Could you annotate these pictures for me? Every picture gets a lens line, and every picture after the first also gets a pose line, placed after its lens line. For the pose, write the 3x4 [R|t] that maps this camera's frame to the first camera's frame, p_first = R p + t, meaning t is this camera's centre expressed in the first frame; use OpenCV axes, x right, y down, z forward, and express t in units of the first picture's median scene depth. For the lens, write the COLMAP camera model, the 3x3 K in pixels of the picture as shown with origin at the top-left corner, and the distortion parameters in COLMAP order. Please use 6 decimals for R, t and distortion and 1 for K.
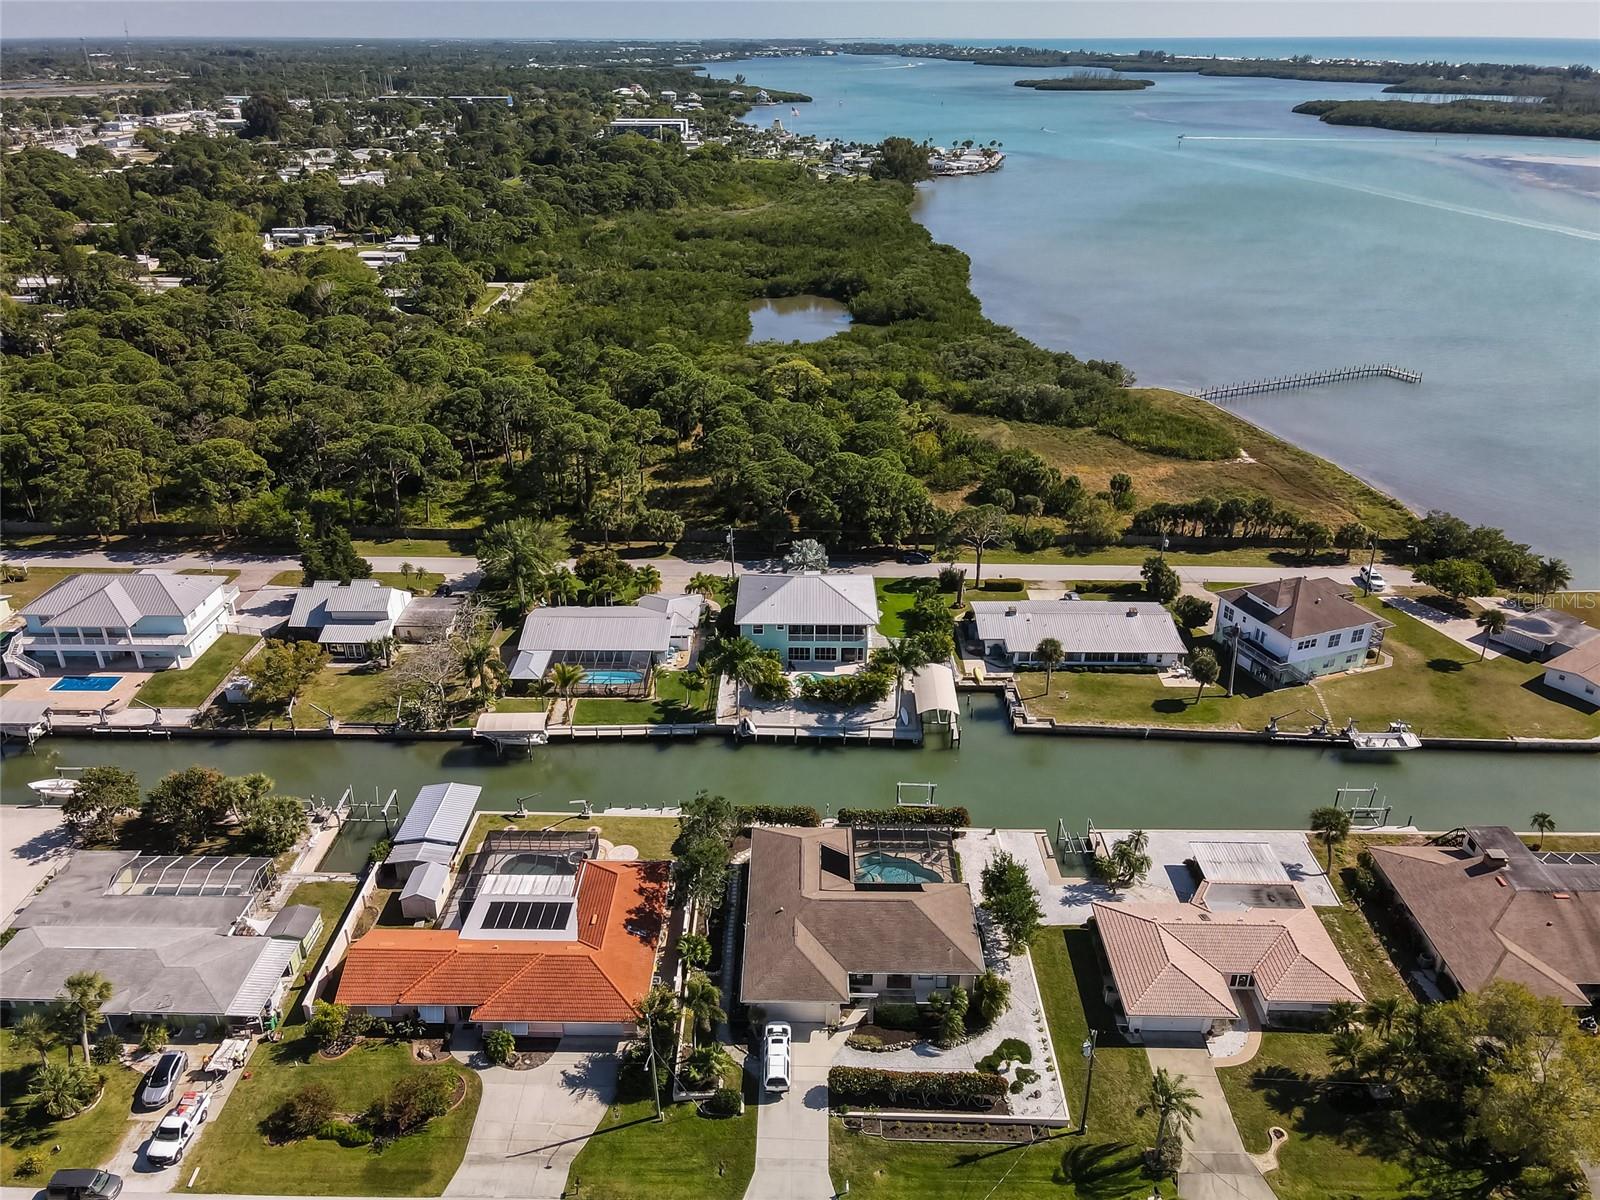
lens RADIAL K [[1189.6, 0, 788.8], [0, 1189.6, 596.7], [0, 0, 1]] dist [-0.004686, 0.045691]
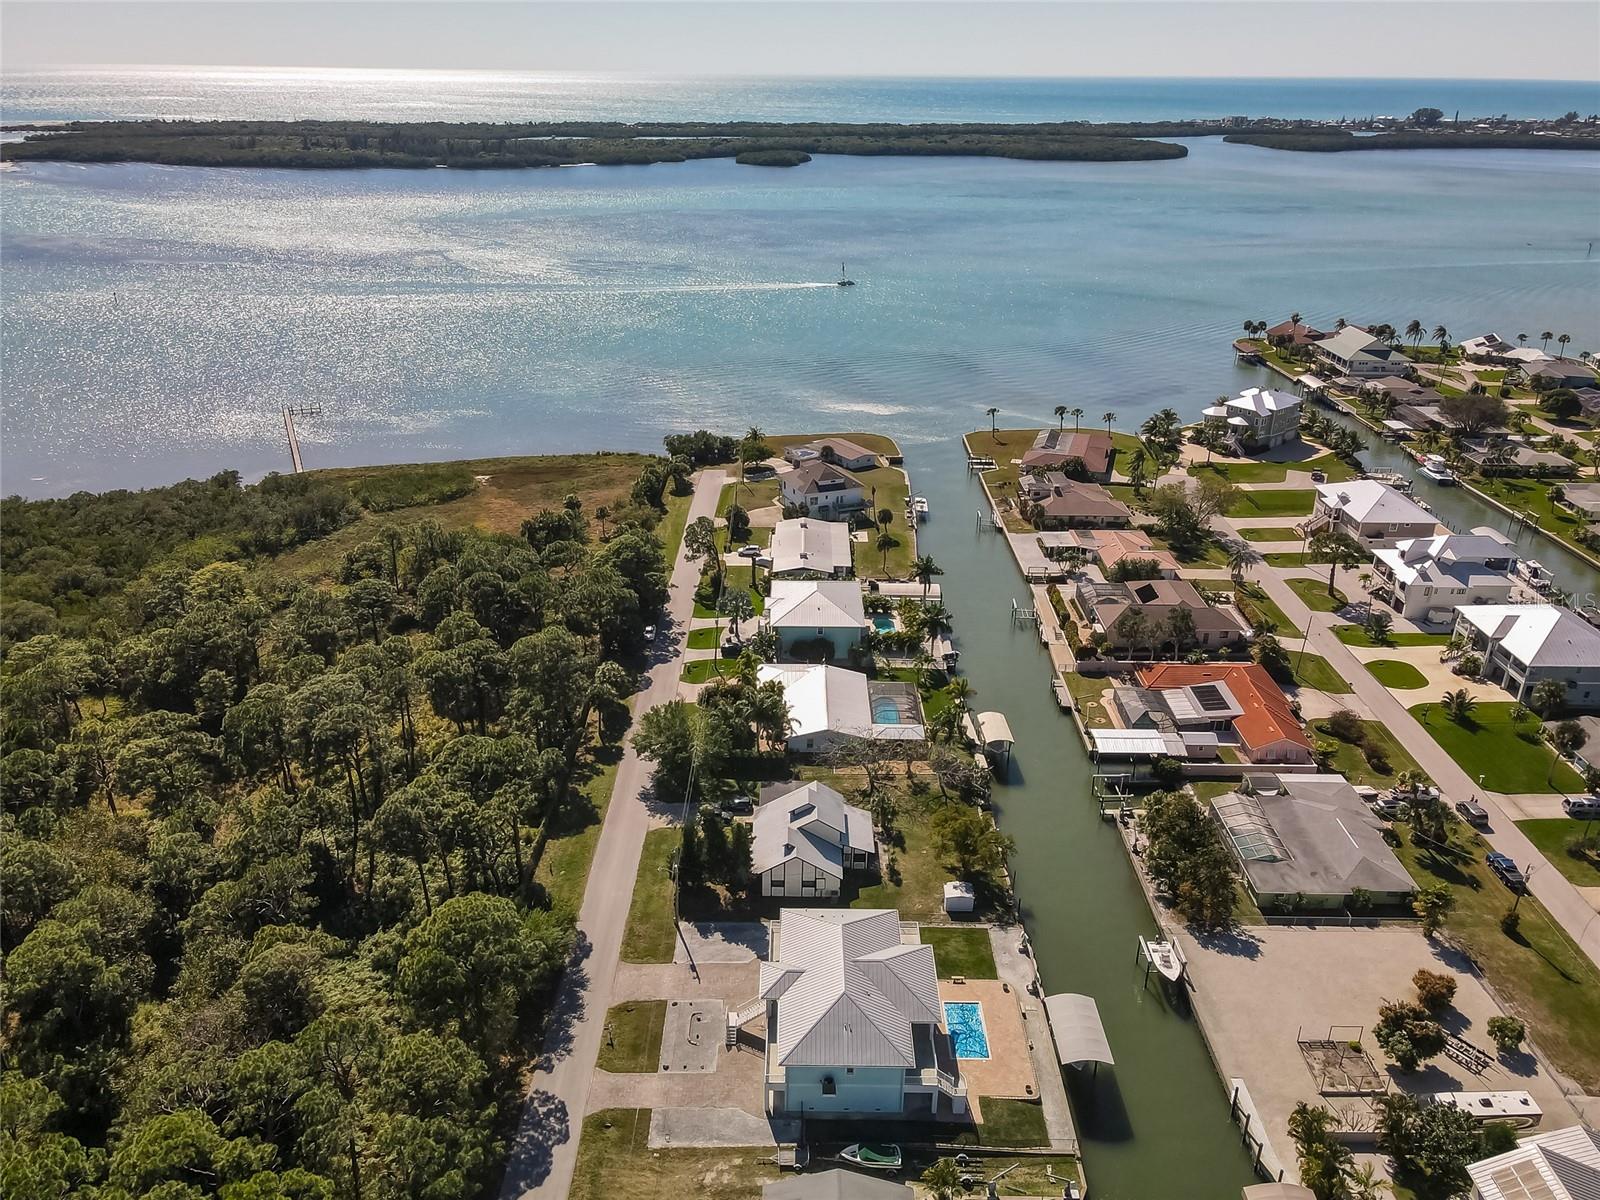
lens RADIAL K [[1152.8, 0, 800.2], [0, 1152.8, 653.5], [0, 0, 1]] dist [0.014674, -0.000972]
pose [[-0.012513, -0.453838, 0.890996, -1.048246], [0.419535, 0.806459, 0.416670, -0.451604], [-0.907653, 0.379018, 0.180310, 0.778656]]
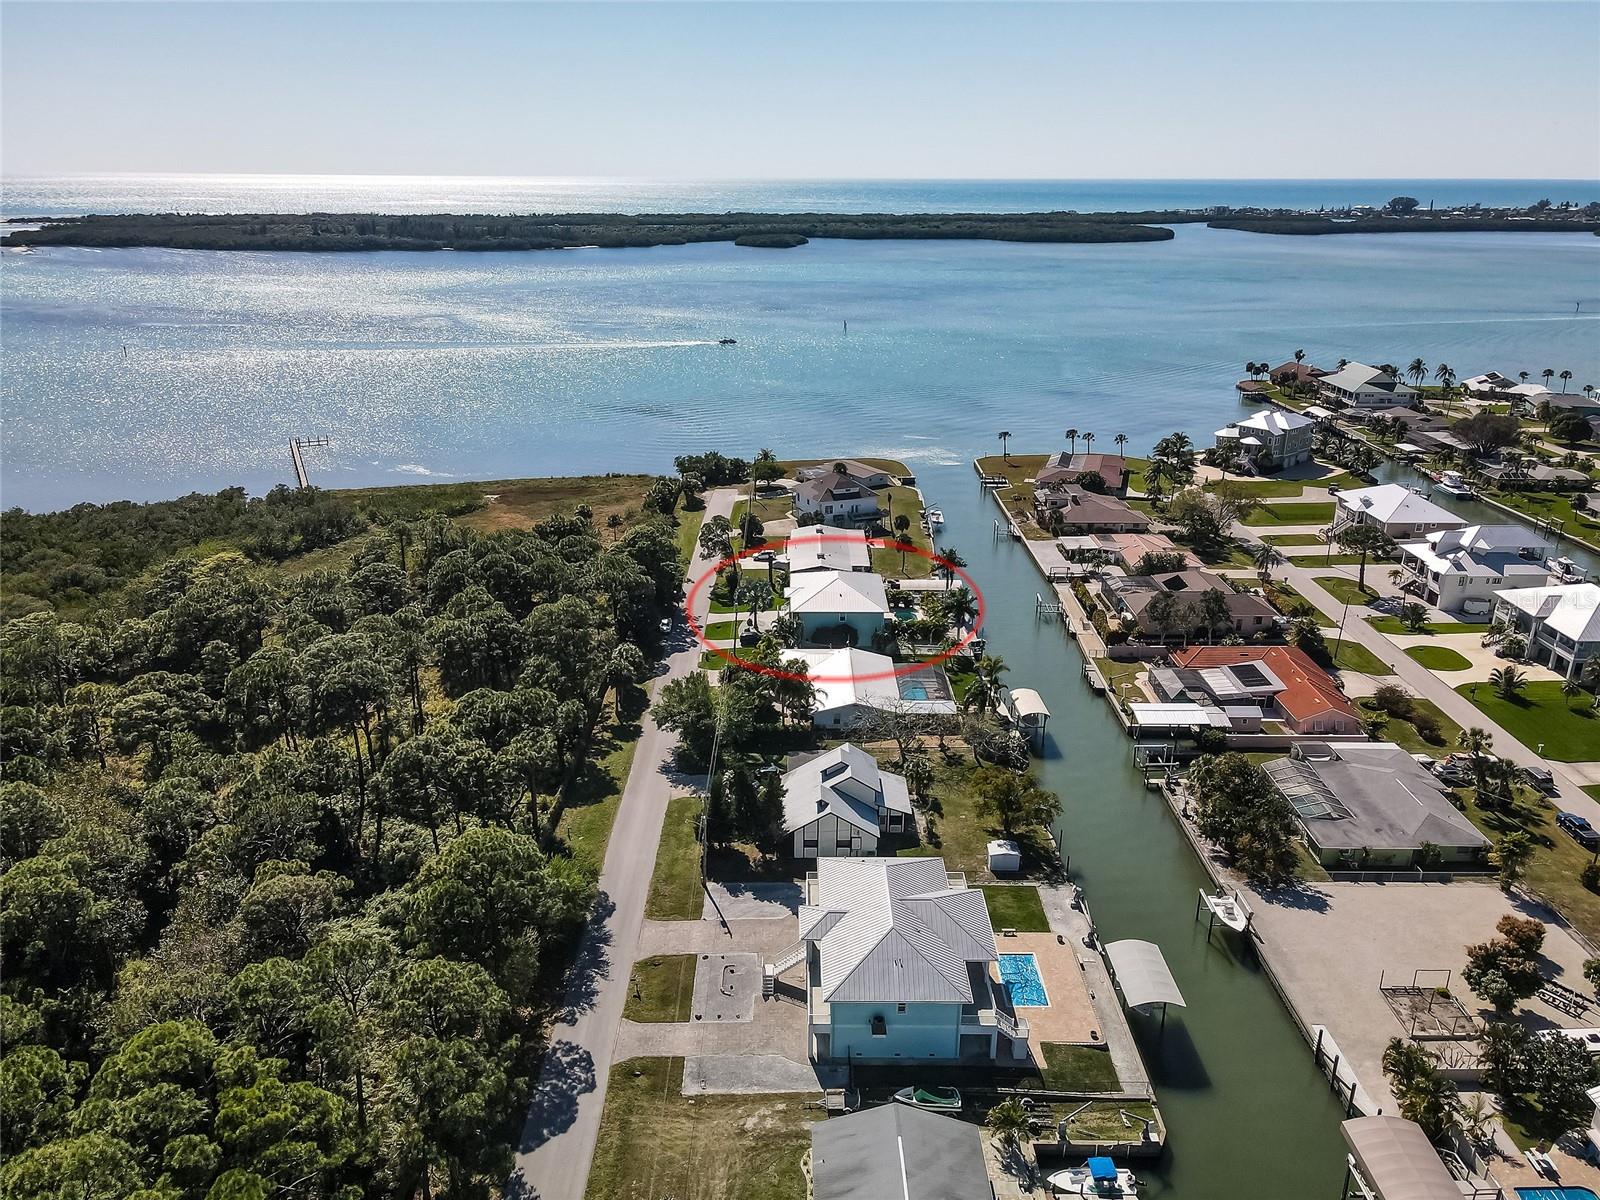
lens RADIAL K [[1152.8, 0, 800.2], [0, 1152.8, 653.5], [0, 0, 1]] dist [0.014674, -0.000972]
pose [[-0.018488, -0.383873, 0.923201, -1.055116], [0.426968, 0.831899, 0.354460, -0.367821], [-0.904078, 0.400730, 0.148521, 0.843177]]
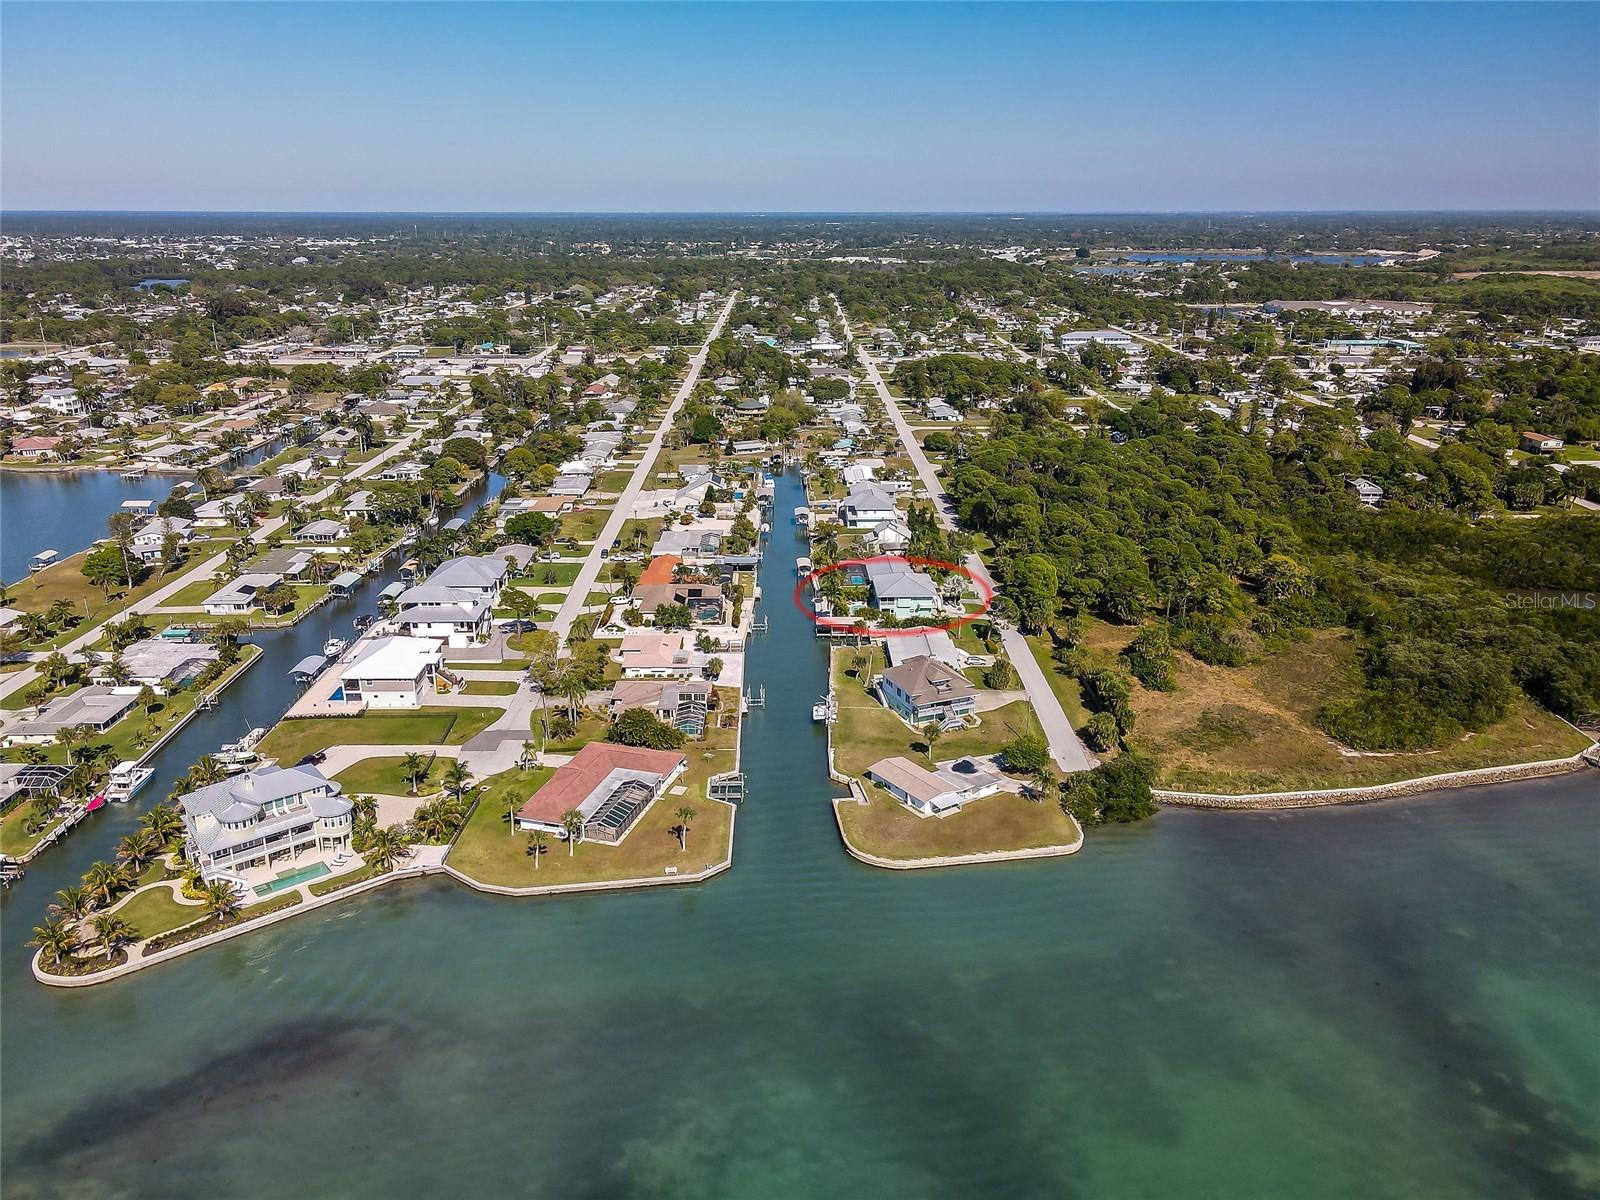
lens RADIAL K [[1187.1, 0, 794.5], [0, 1187.1, 606.8], [0, 0, 1]] dist [0.014554, 0.013773]
pose [[0.021984, 0.323100, -0.946110, 1.829561], [-0.427420, 0.858531, 0.283260, -0.439796], [0.903786, 0.398159, 0.156973, 0.499756]]
